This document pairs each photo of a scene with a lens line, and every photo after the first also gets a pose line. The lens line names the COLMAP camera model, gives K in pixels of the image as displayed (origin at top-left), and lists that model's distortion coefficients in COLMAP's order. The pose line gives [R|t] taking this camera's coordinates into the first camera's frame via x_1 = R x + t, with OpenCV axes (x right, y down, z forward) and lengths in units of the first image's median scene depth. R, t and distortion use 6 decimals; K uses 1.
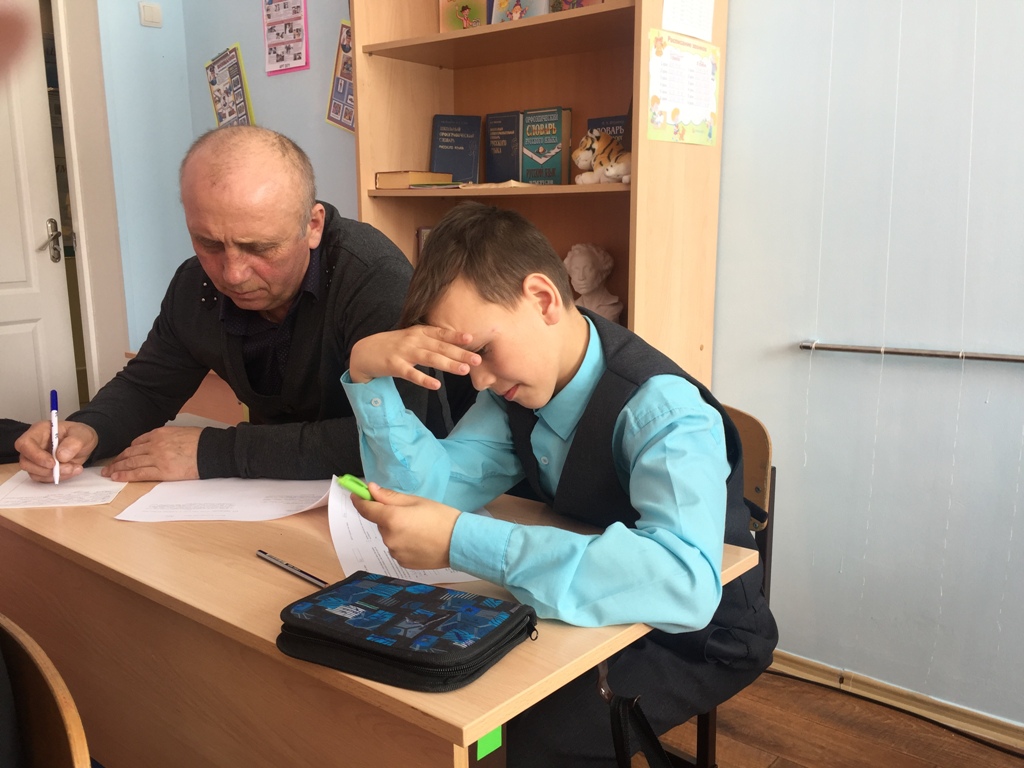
lens RADIAL K [[873.5, 0, 512.0], [0, 873.5, 384.0], [0, 0, 1]] dist [0.074086, -0.110691]
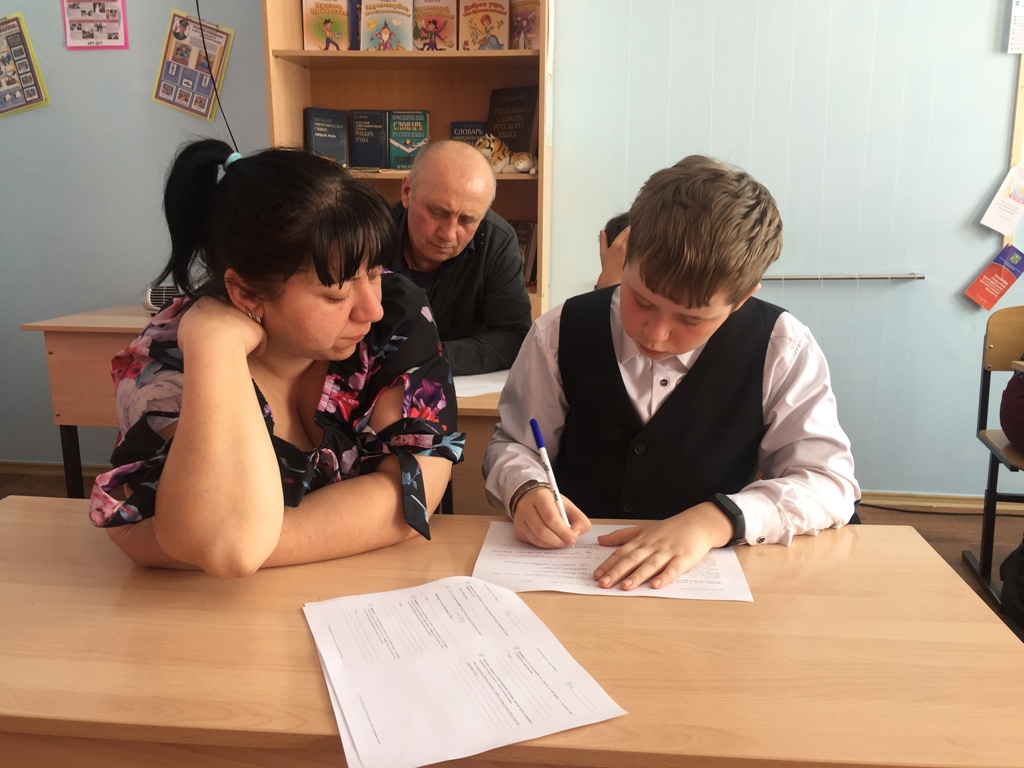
lens RADIAL K [[873.5, 0, 512.0], [0, 873.5, 384.0], [0, 0, 1]] dist [0.074086, -0.110691]
pose [[0.841788, -0.112933, 0.527862, -0.466301], [0.090601, 0.993557, 0.068083, 0.012937], [-0.532150, -0.009487, 0.846597, -0.156651]]
